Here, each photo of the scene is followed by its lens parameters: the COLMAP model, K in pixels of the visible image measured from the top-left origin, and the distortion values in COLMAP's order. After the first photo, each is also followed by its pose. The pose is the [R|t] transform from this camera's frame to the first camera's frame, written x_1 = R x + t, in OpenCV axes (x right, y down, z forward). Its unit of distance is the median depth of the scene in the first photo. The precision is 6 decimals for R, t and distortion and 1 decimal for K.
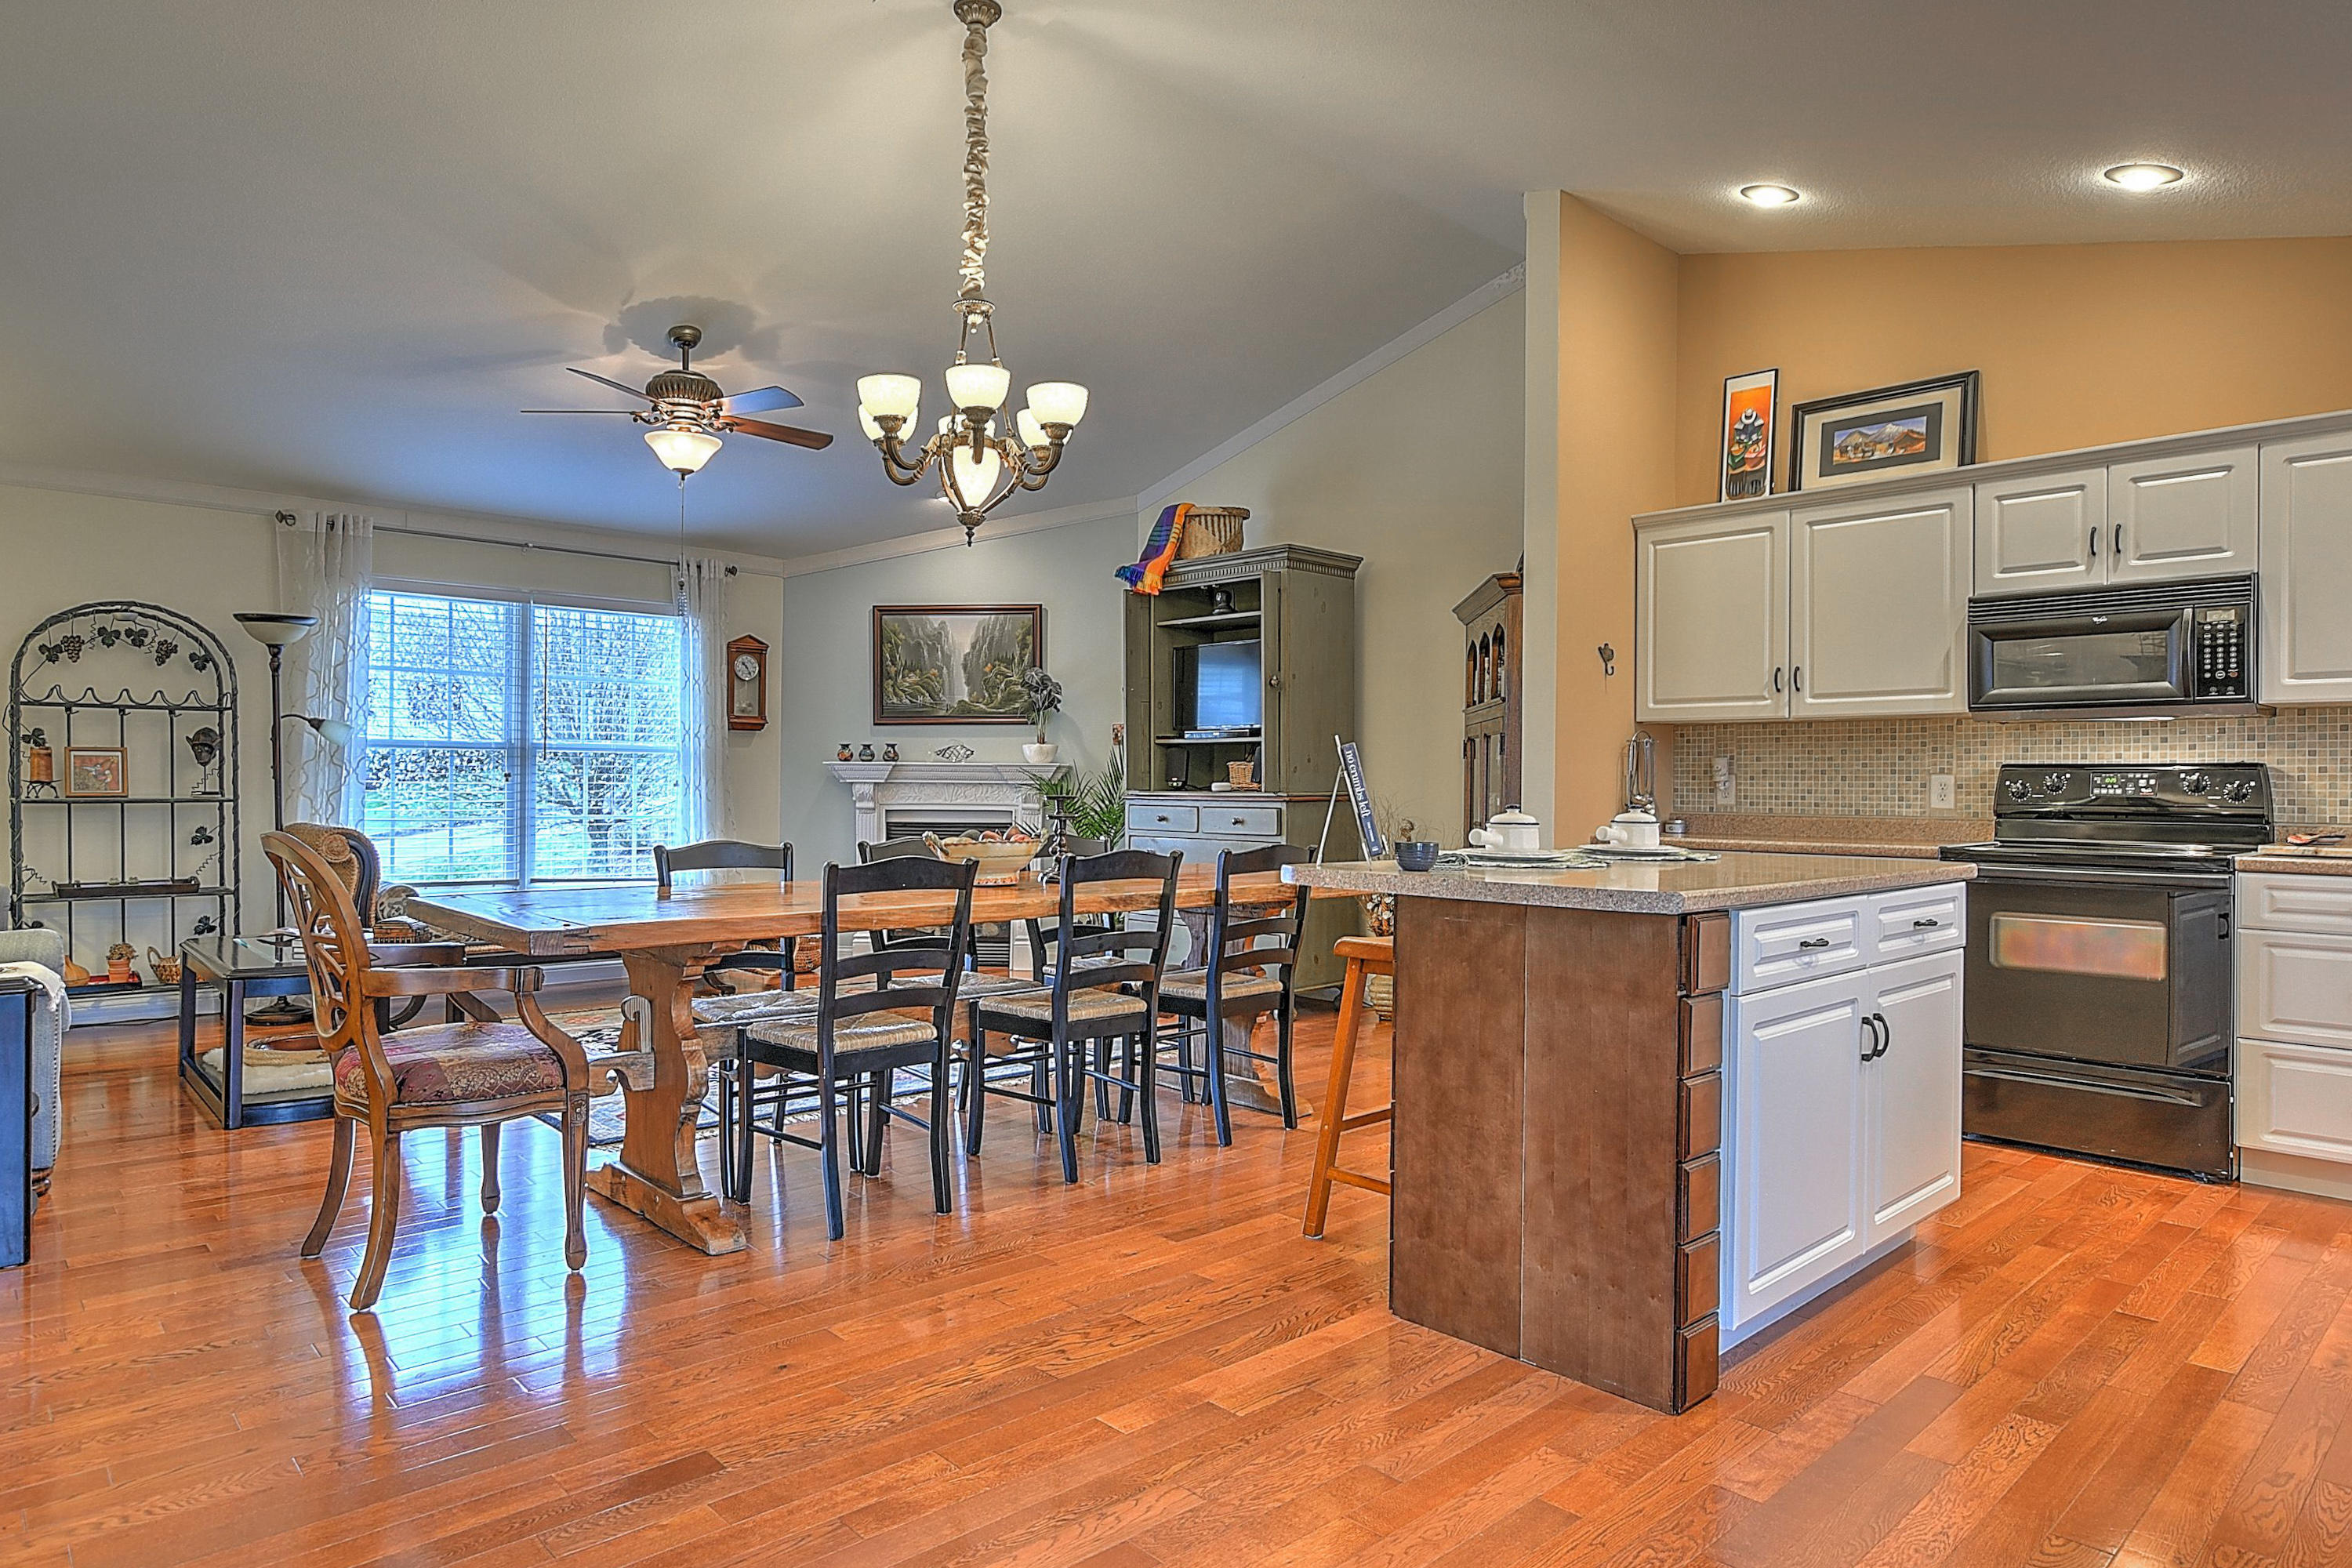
lens RADIAL K [[1389.4, 0, 1178.2], [0, 1389.4, 799.8], [0, 0, 1]] dist [-0.019007, -0.000588]
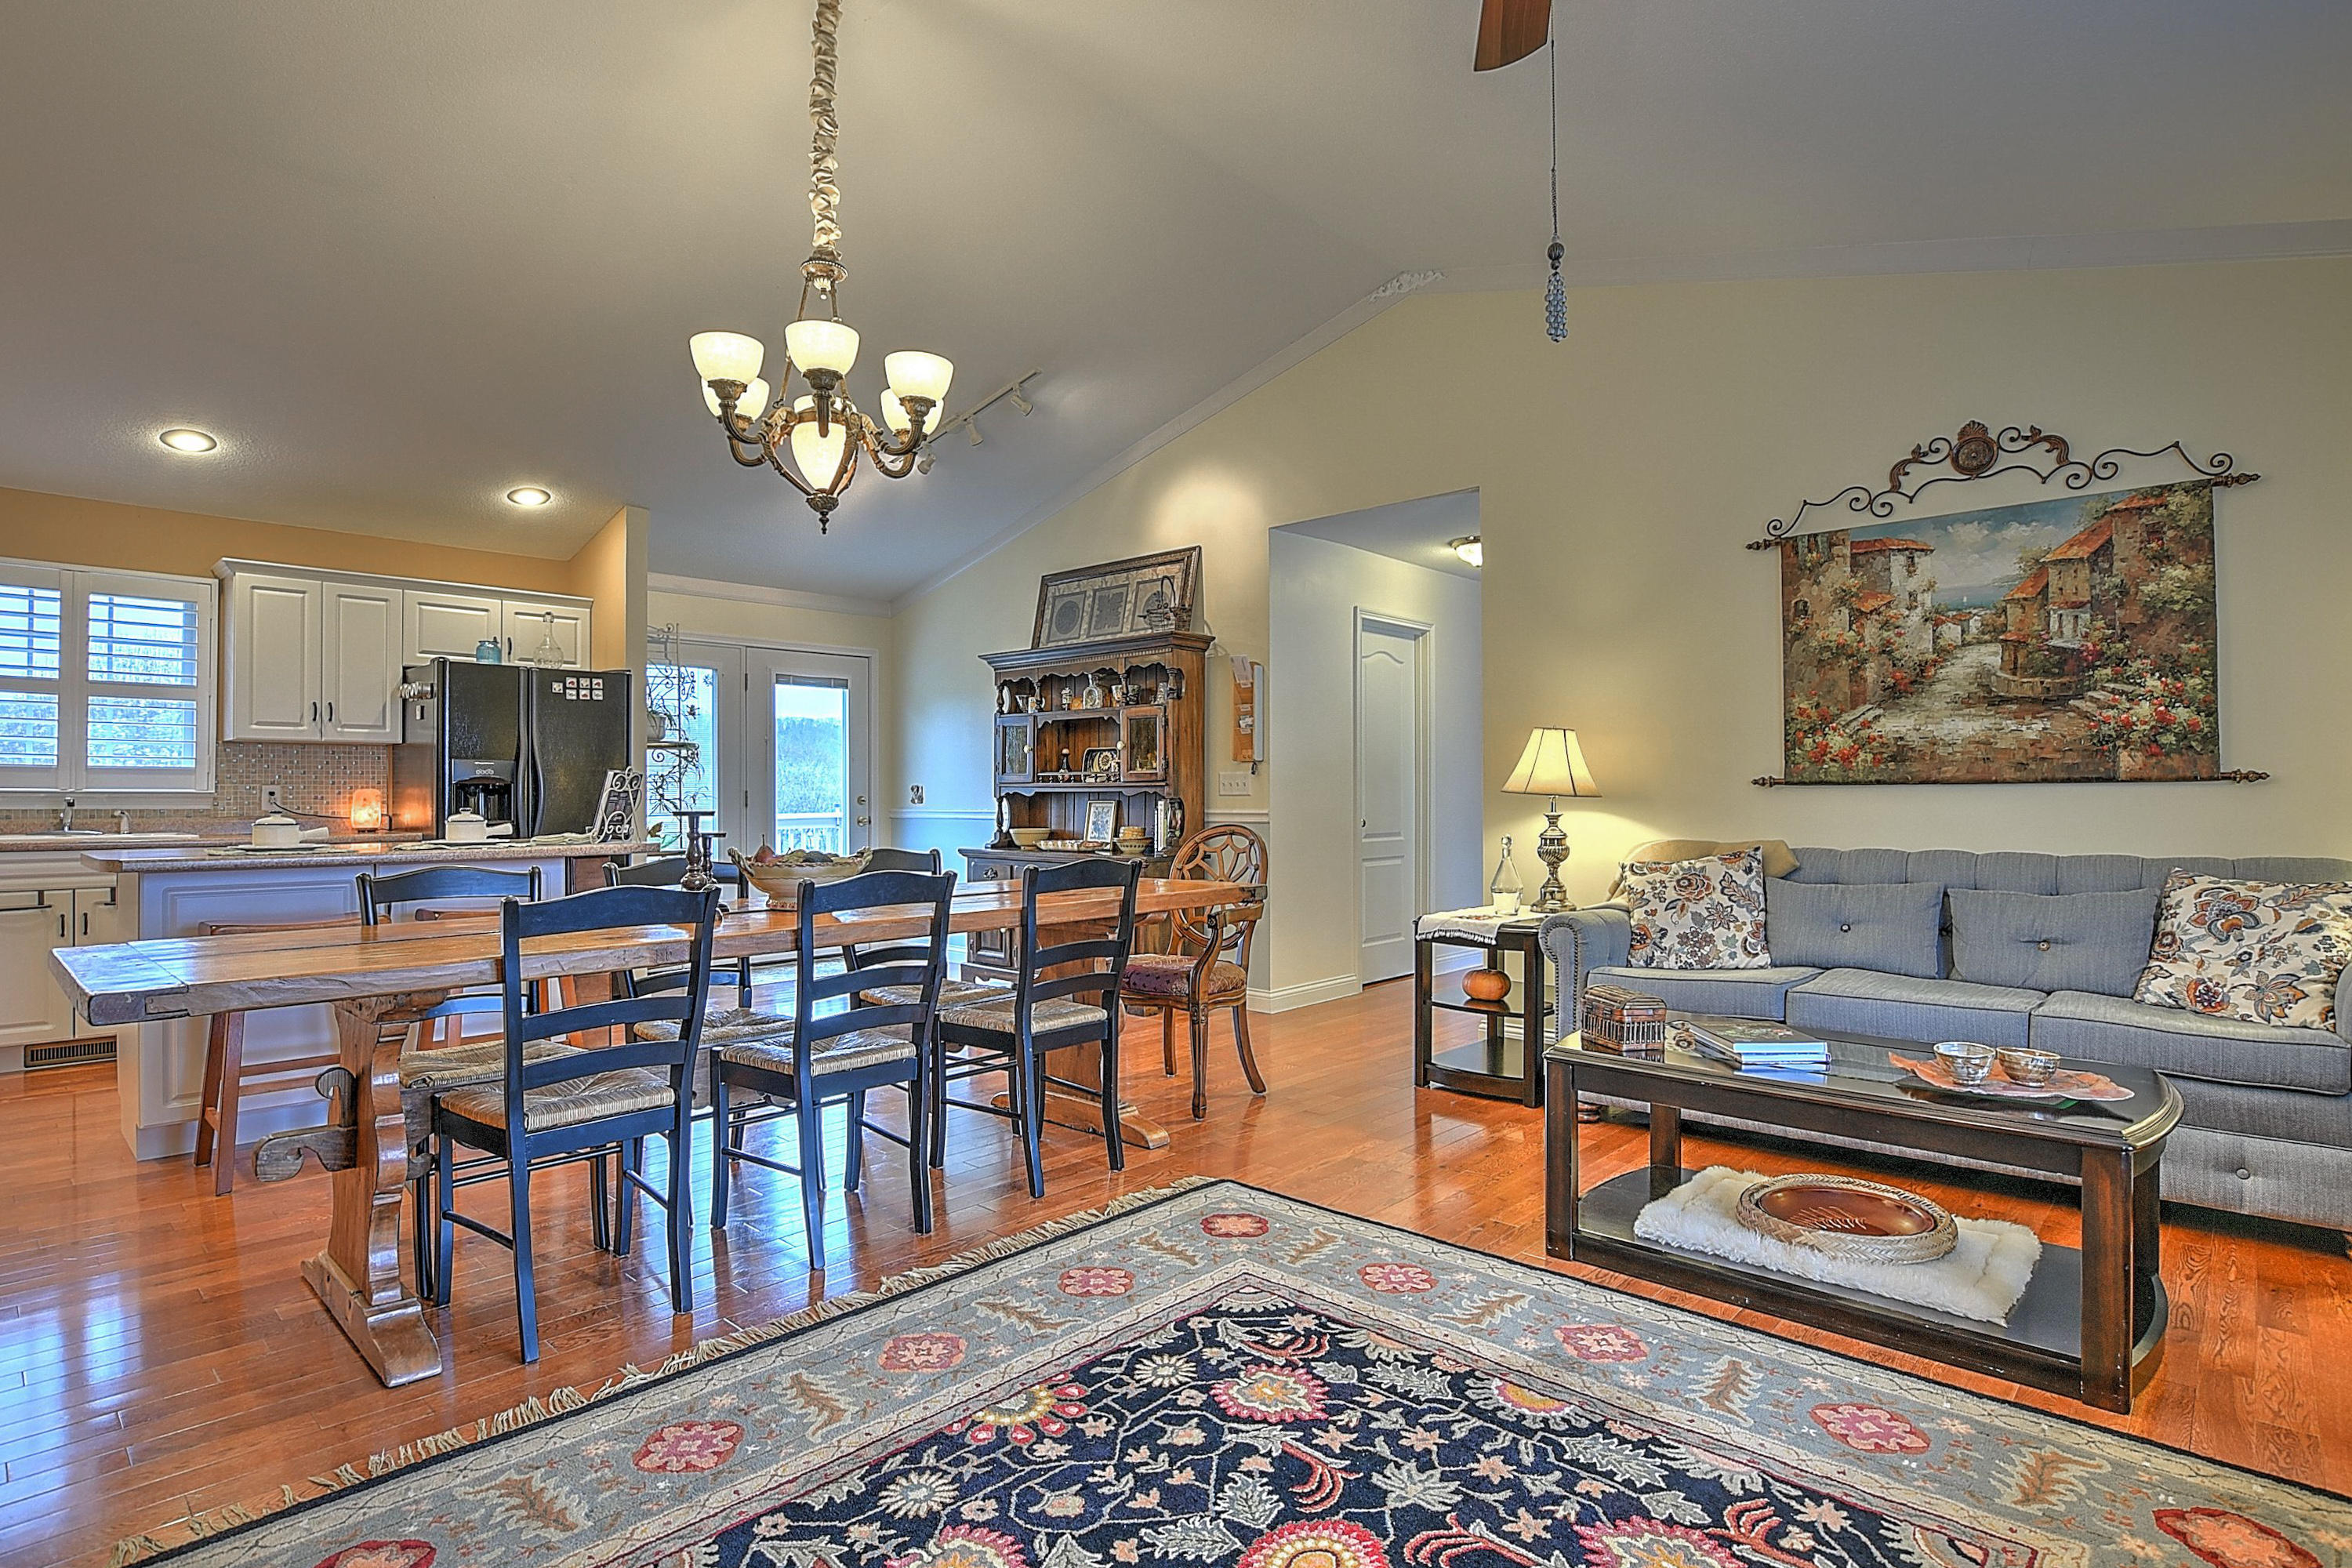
lens RADIAL K [[1181.8, 0, 1148.8], [0, 1181.8, 785.5], [0, 0, 1]] dist [-0.045261, 0.012558]
pose [[-0.998570, -0.006100, -0.053110, -0.231231], [-0.006216, 0.999979, 0.002021, -0.015875], [0.053096, 0.002349, -0.998587, 1.268364]]
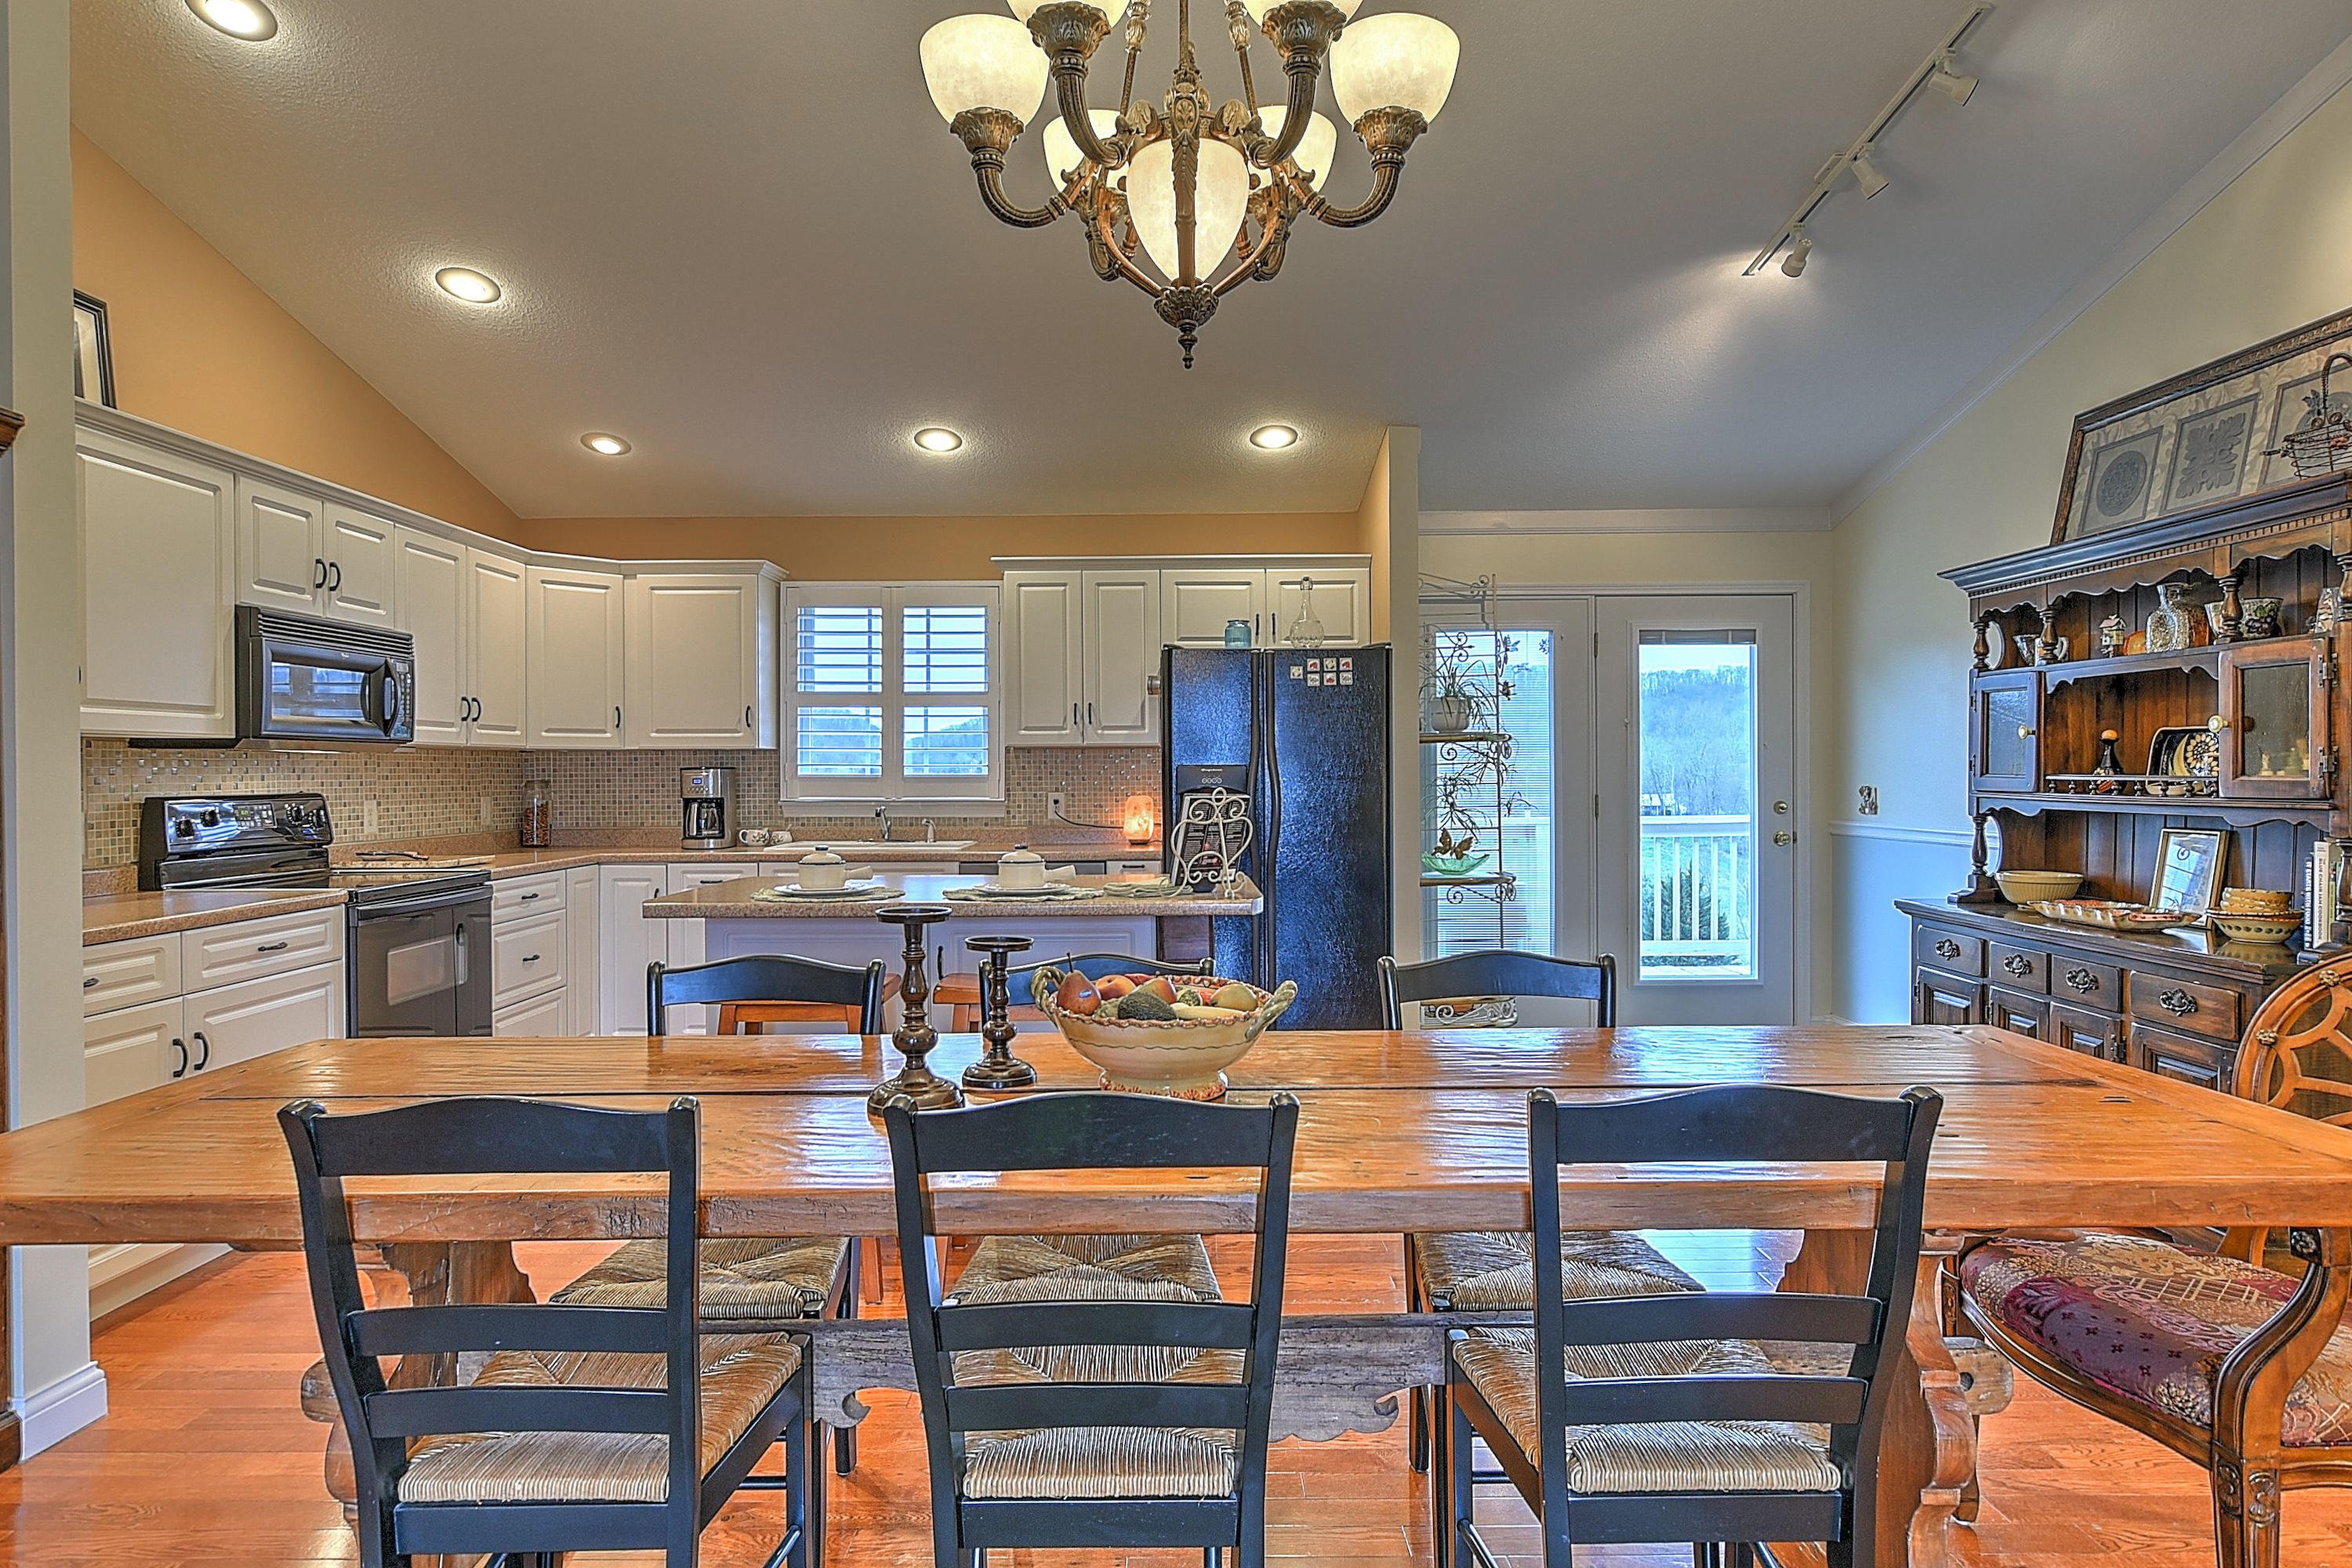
lens RADIAL K [[1292.2, 0, 1156.9], [0, 1292.2, 786.6], [0, 0, 1]] dist [-0.007255, -0.000111]
pose [[-0.723039, -0.011897, 0.690705, -0.315601], [0.007138, 0.999670, 0.024691, -0.039248], [-0.690770, 0.022783, -0.722715, 0.944167]]
